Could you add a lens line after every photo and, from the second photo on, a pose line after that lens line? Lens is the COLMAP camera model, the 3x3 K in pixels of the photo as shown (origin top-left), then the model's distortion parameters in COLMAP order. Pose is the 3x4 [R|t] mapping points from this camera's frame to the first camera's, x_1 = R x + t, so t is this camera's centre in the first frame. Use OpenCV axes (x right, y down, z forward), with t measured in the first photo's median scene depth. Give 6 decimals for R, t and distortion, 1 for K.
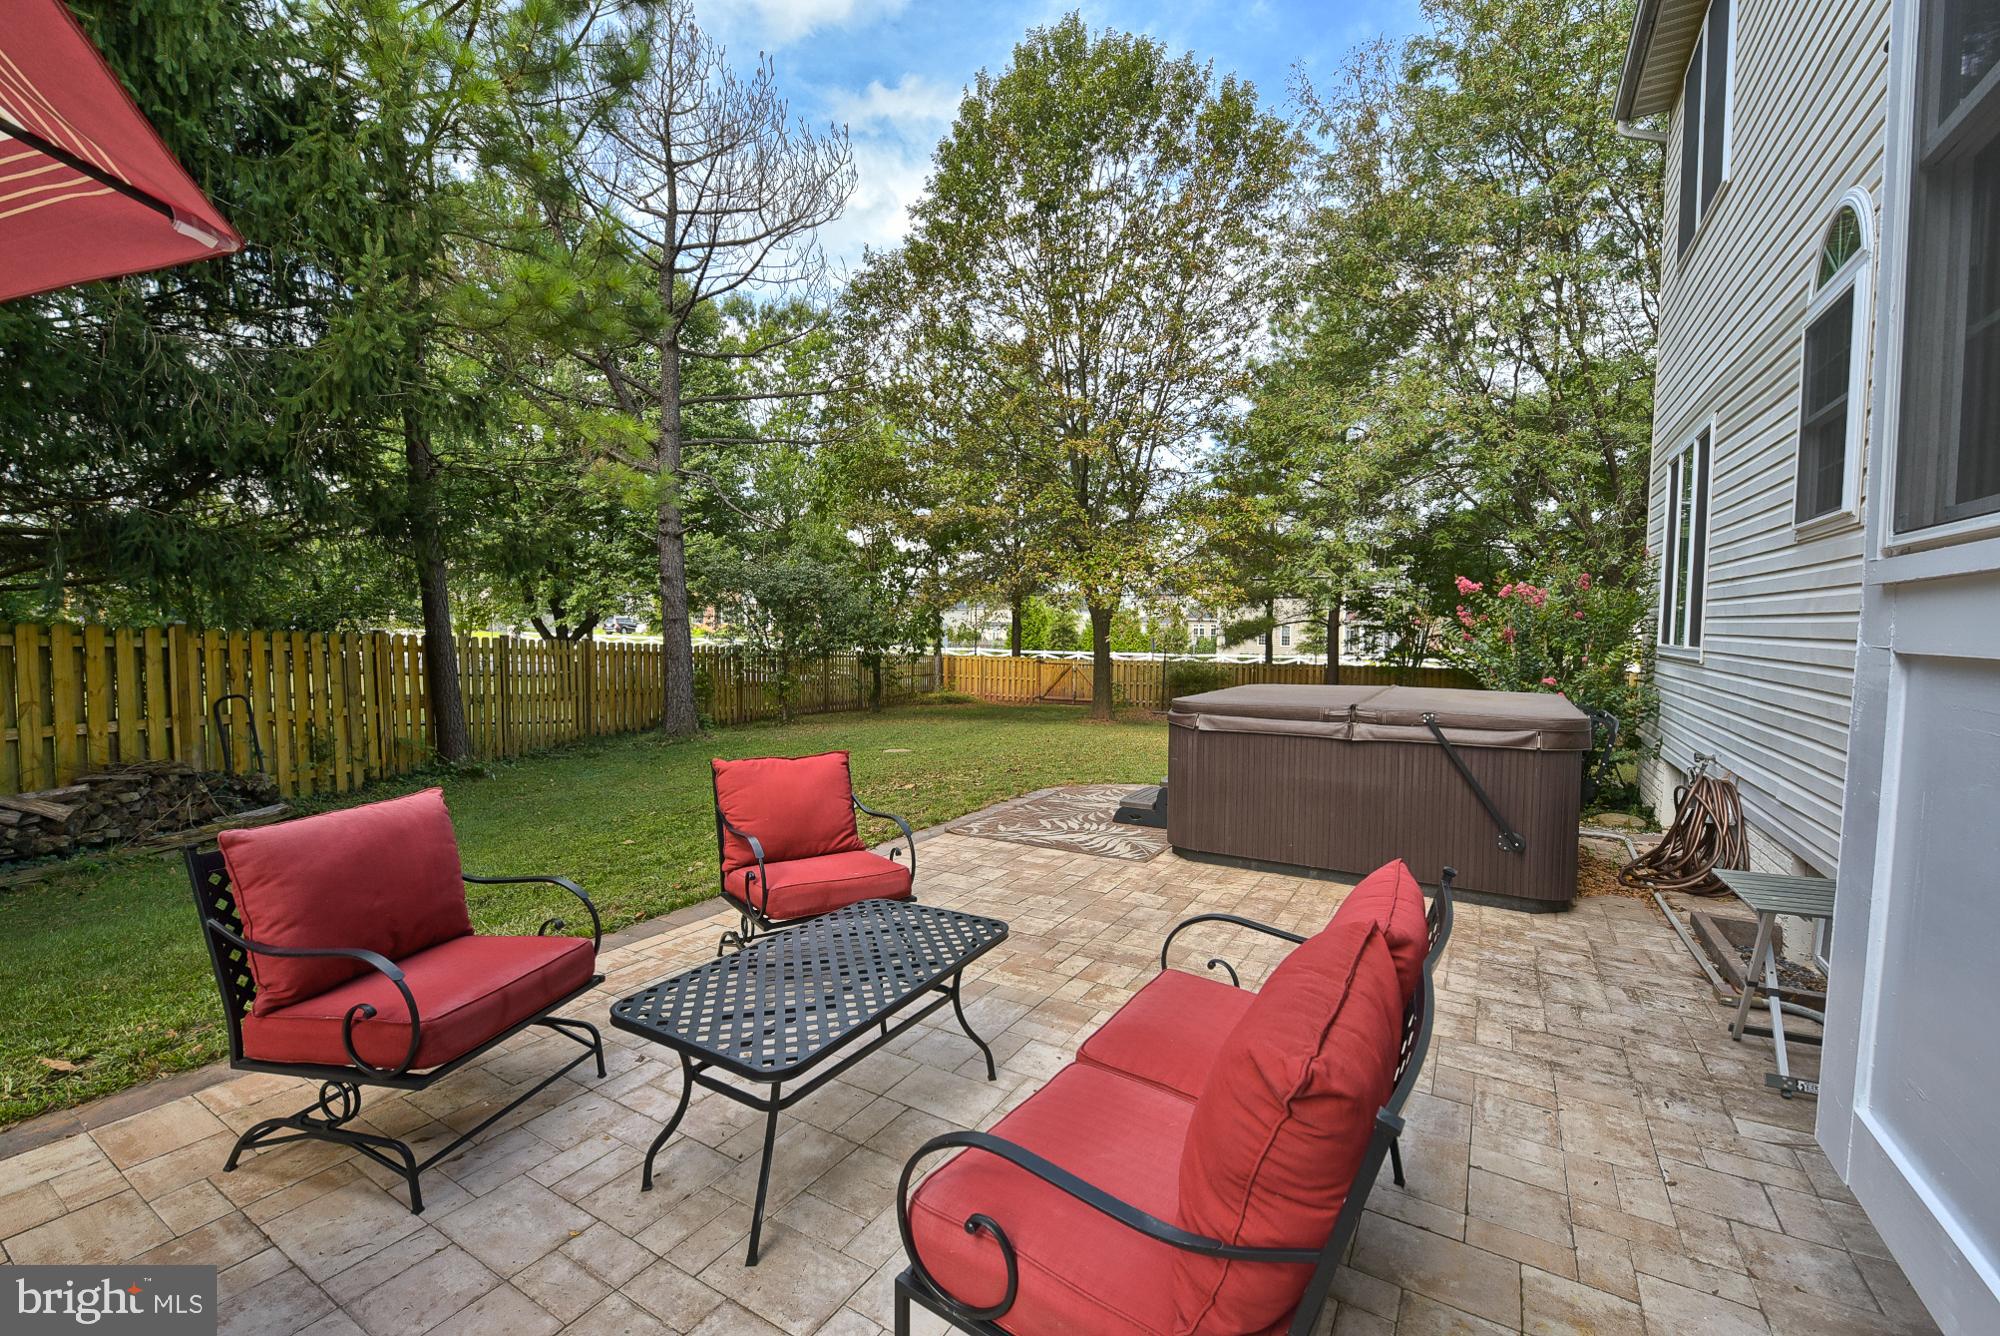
lens RADIAL K [[823.2, 0, 1000.0], [0, 823.2, 668.0], [0, 0, 1]] dist [0.000817, 0.000057]
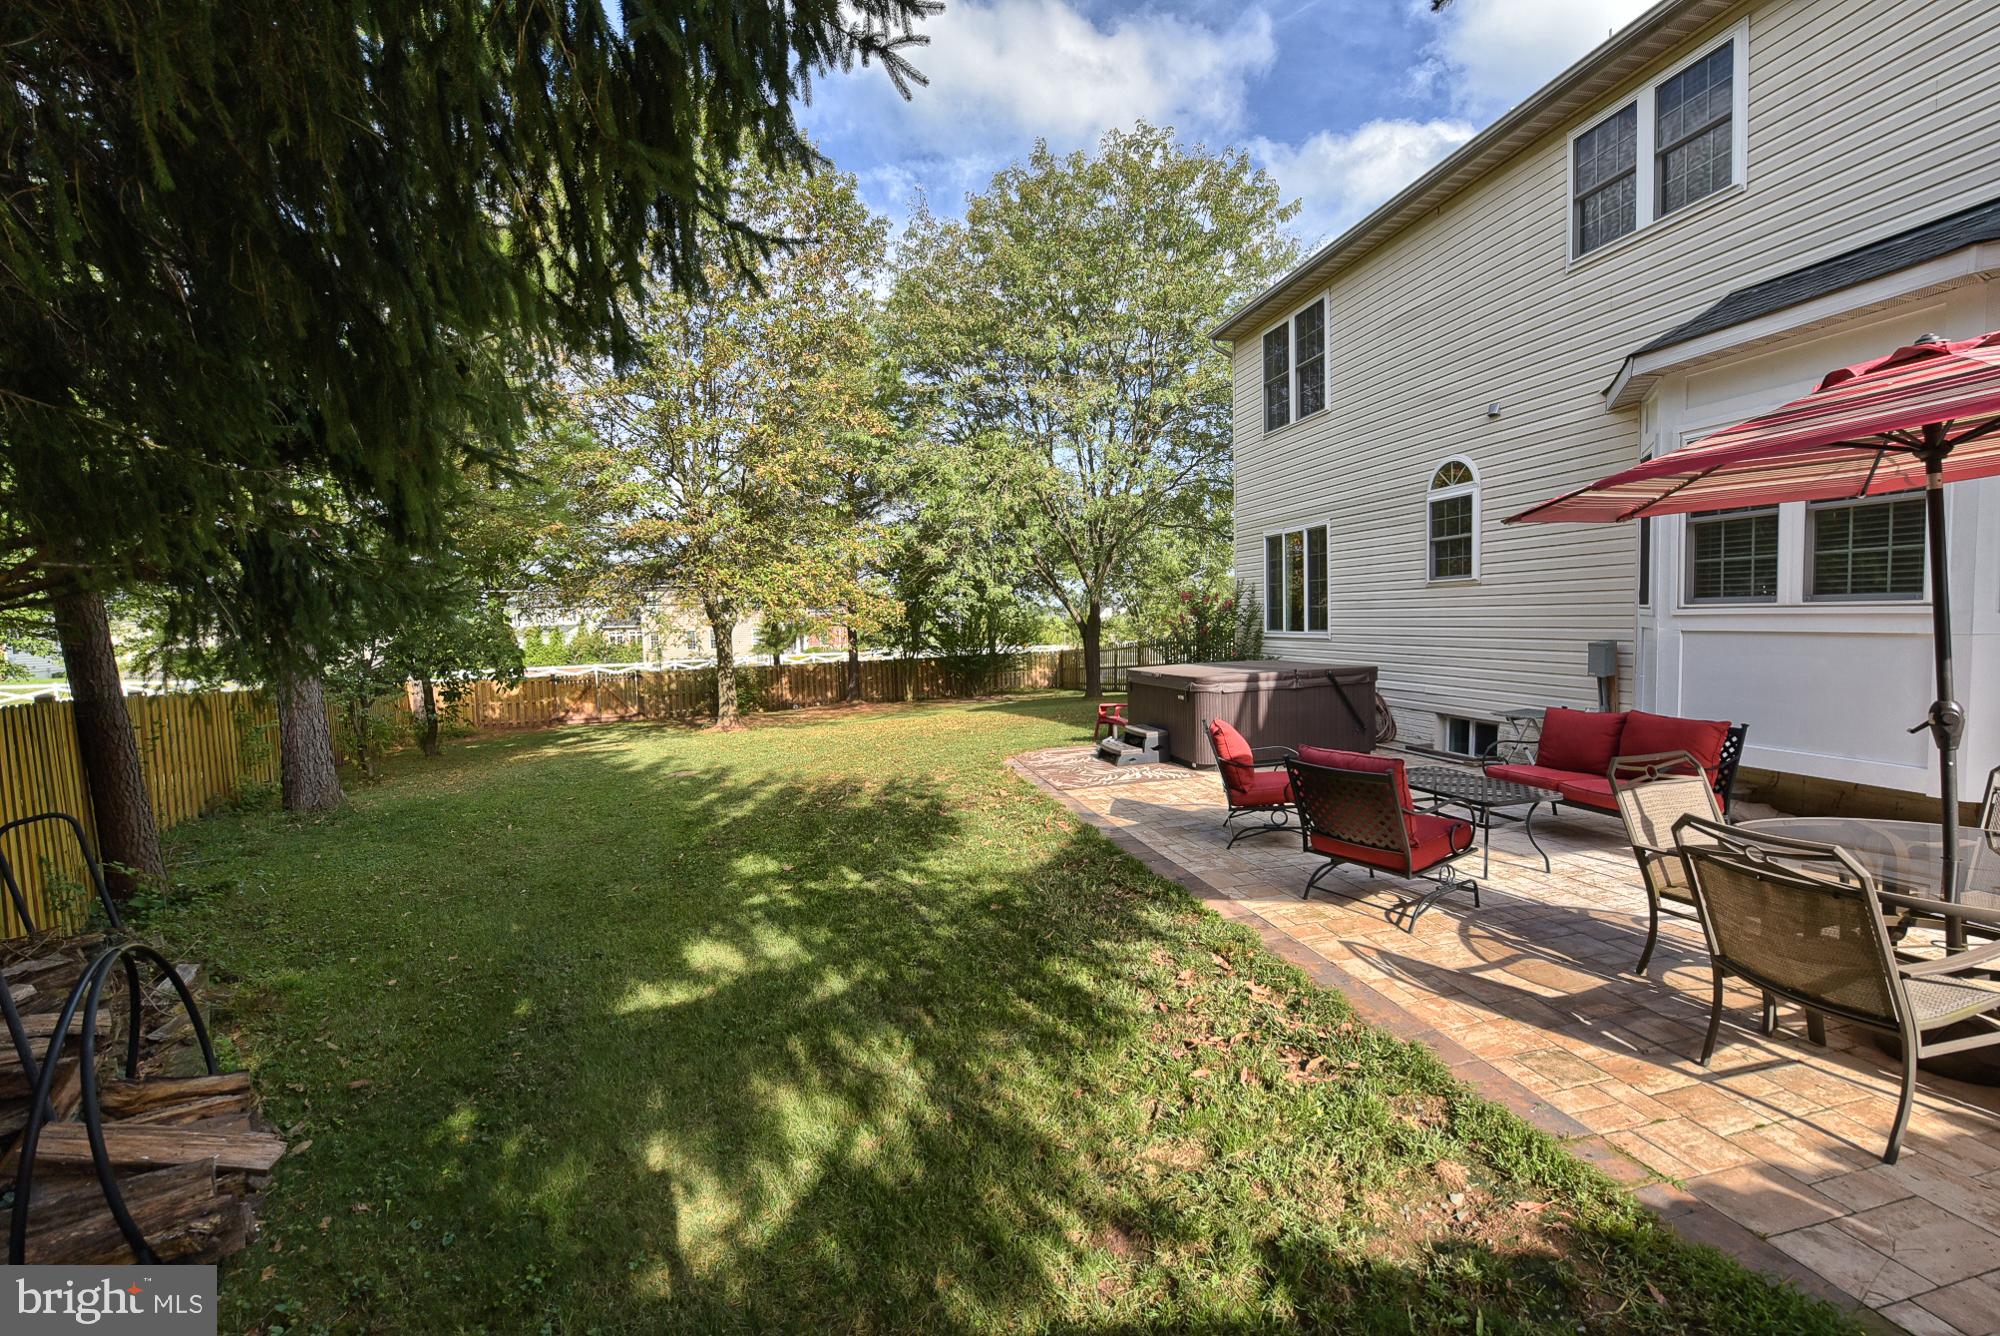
lens RADIAL K [[796.5, 0, 1000.0], [0, 796.5, 668.0], [0, 0, 1]] dist [-0.002886, -0.000420]
pose [[0.719670, -0.073896, 0.690373, -1.731434], [0.075231, 0.996765, 0.028267, -0.080680], [-0.690229, 0.031595, 0.722901, 0.177578]]
